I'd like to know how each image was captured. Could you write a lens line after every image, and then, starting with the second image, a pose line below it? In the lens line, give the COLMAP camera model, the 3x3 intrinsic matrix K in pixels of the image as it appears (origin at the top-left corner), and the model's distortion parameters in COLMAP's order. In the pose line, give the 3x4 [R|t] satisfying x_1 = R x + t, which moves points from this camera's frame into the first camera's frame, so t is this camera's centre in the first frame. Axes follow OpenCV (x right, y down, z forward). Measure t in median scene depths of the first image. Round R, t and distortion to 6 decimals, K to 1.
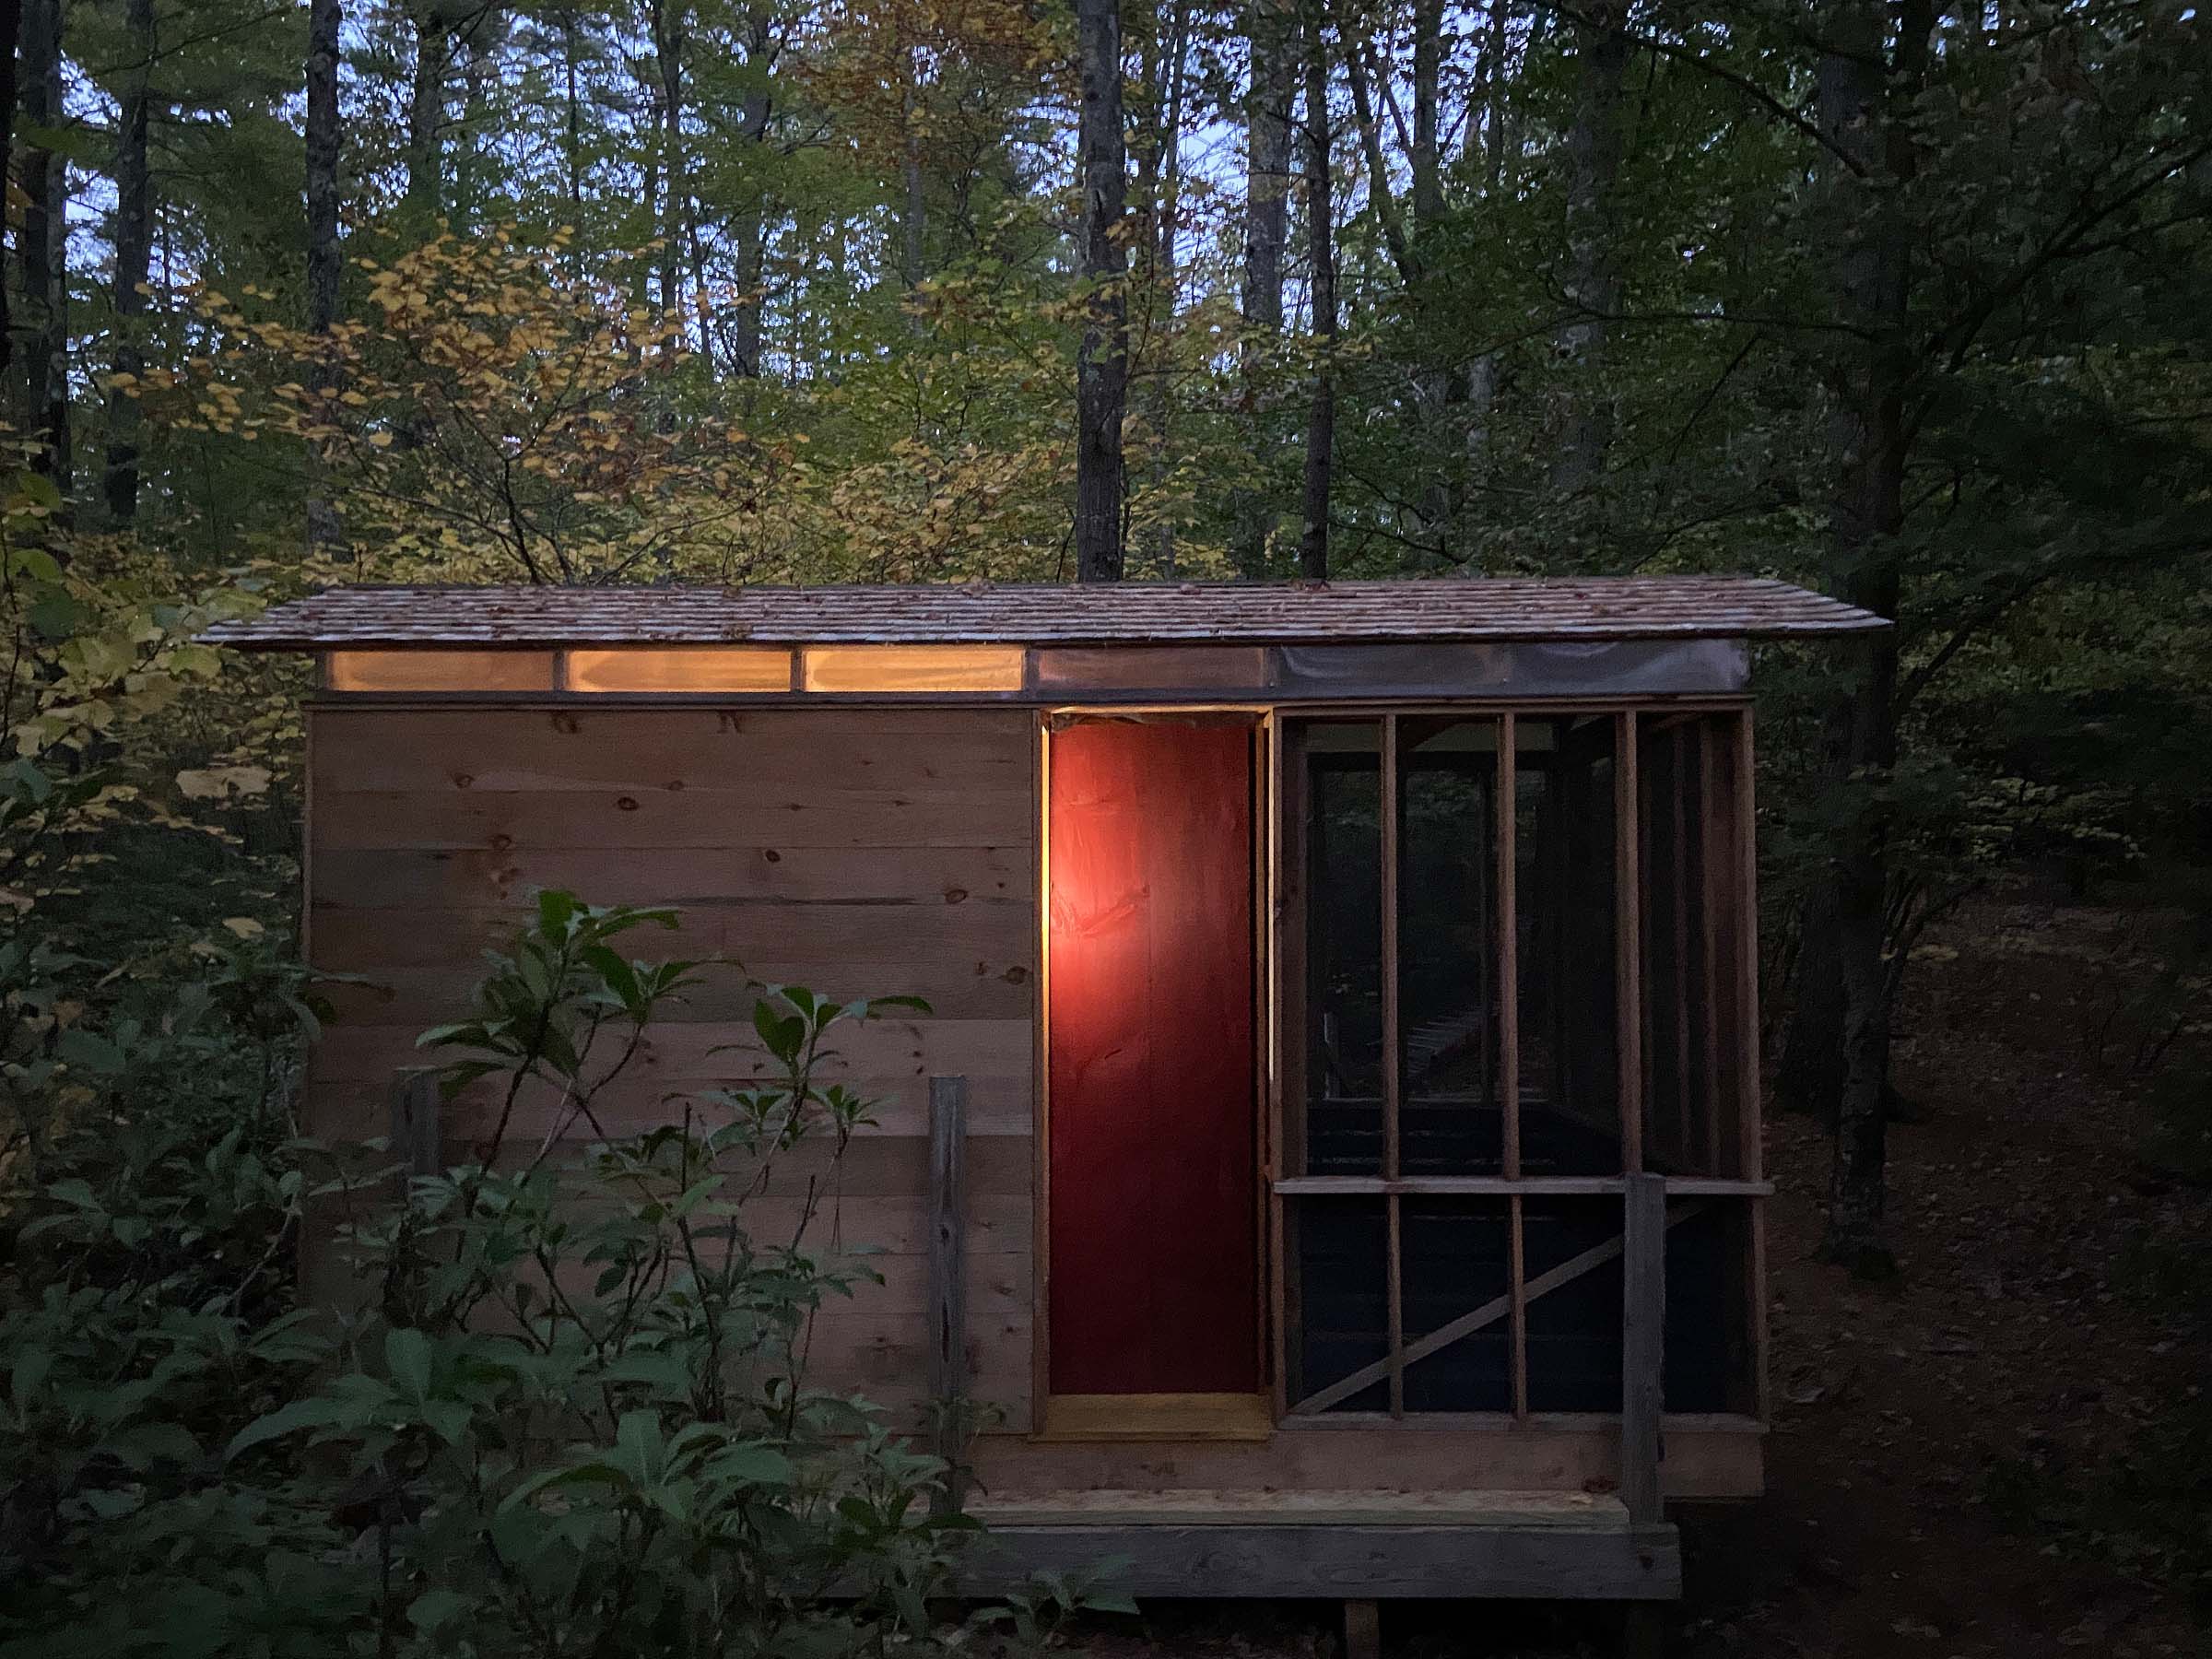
lens RADIAL K [[1683.4, 0, 1114.3], [0, 1683.4, 824.7], [0, 0, 1]] dist [0.132518, -0.169403]
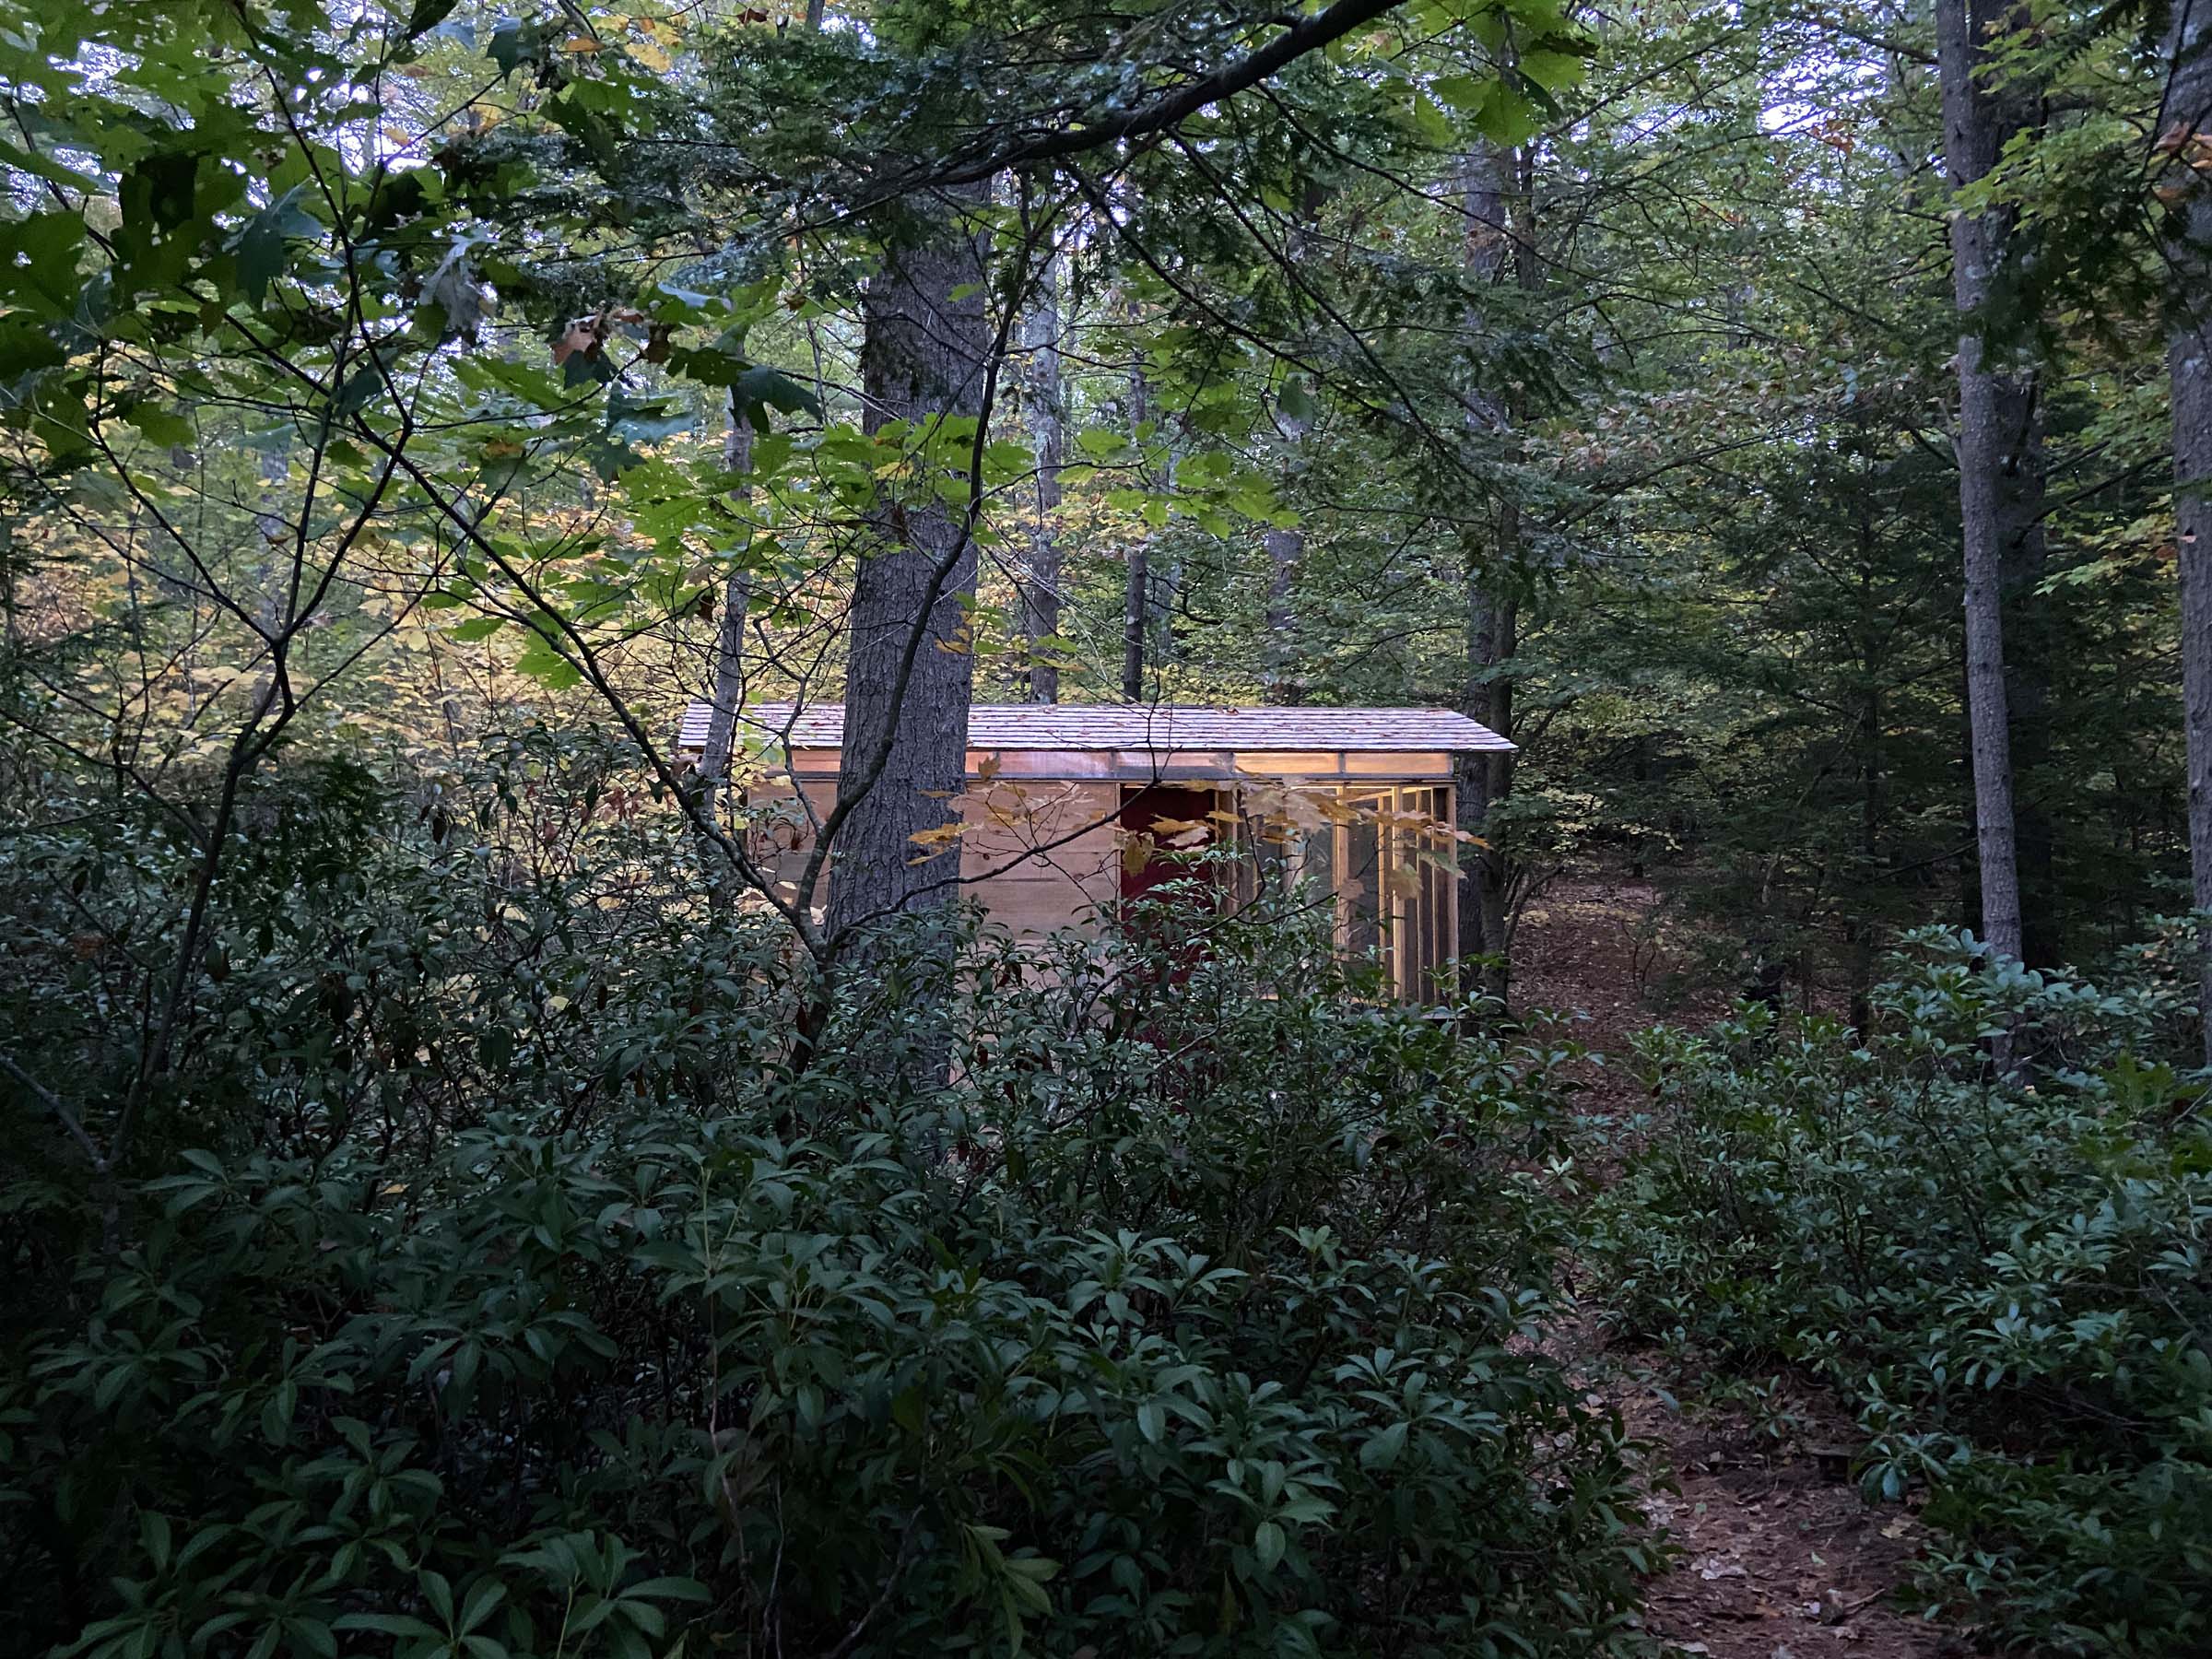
lens RADIAL K [[1683.4, 0, 1114.3], [0, 1683.4, 824.7], [0, 0, 1]] dist [0.132518, -0.169403]
pose [[0.979864, 0.000208, 0.199665, -0.168994], [-0.001383, 0.999983, 0.005748, -0.011661], [-0.199661, -0.005908, 0.979847, -0.357170]]
